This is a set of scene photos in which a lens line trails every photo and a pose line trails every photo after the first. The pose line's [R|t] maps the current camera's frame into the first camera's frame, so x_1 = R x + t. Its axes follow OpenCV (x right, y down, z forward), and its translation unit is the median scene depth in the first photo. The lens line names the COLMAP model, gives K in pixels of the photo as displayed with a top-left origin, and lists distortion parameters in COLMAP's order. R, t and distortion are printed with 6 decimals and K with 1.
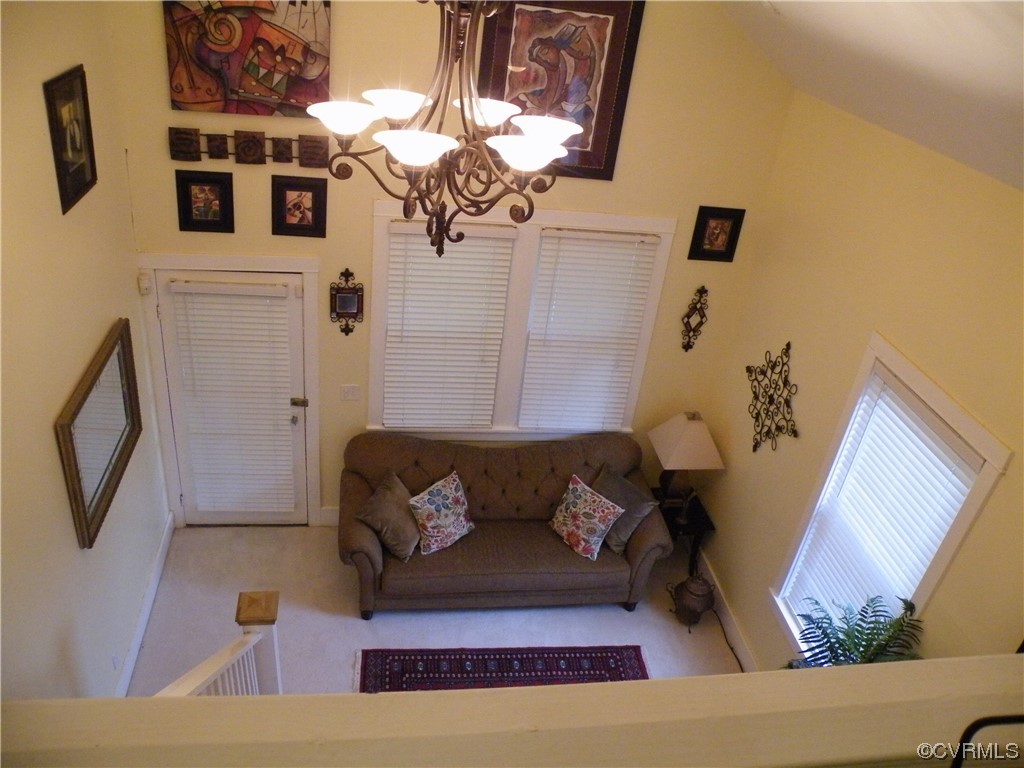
lens RADIAL K [[804.3, 0, 519.7], [0, 804.3, 403.1], [0, 0, 1]] dist [-0.166600, 0.133721]
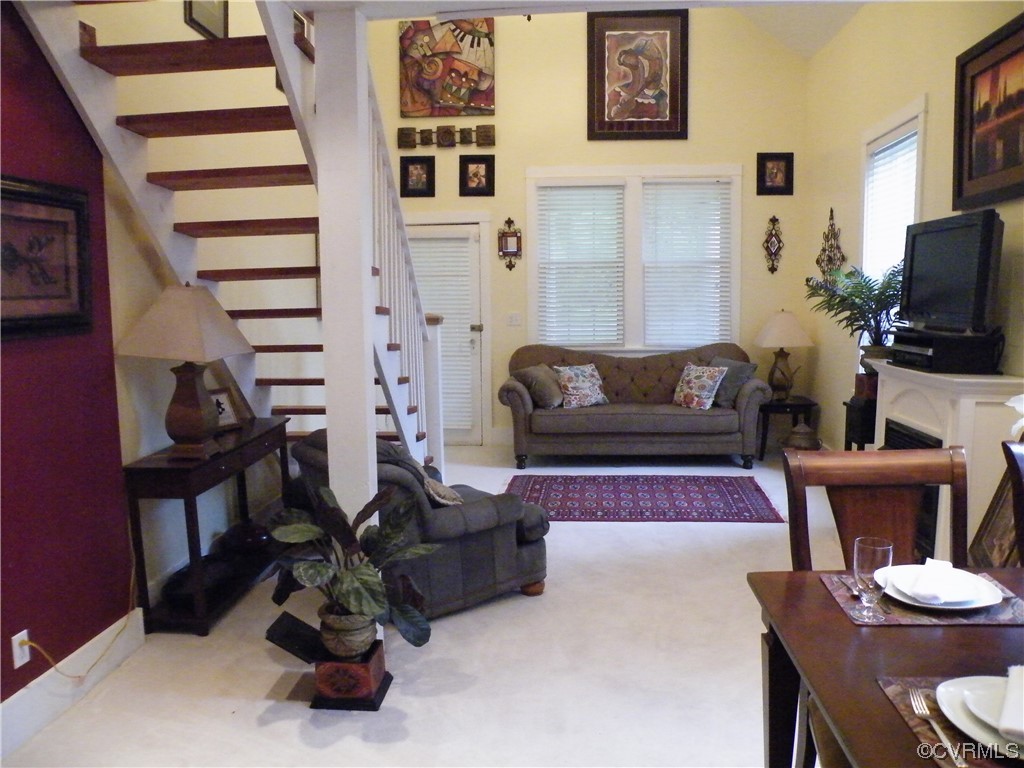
lens RADIAL K [[804.3, 0, 519.7], [0, 804.3, 403.1], [0, 0, 1]] dist [-0.166600, 0.133721]
pose [[0.964106, -0.093431, -0.248536, 0.137615], [-0.016592, 0.913016, -0.407587, 0.769804], [0.264999, 0.397081, 0.878694, -0.145777]]
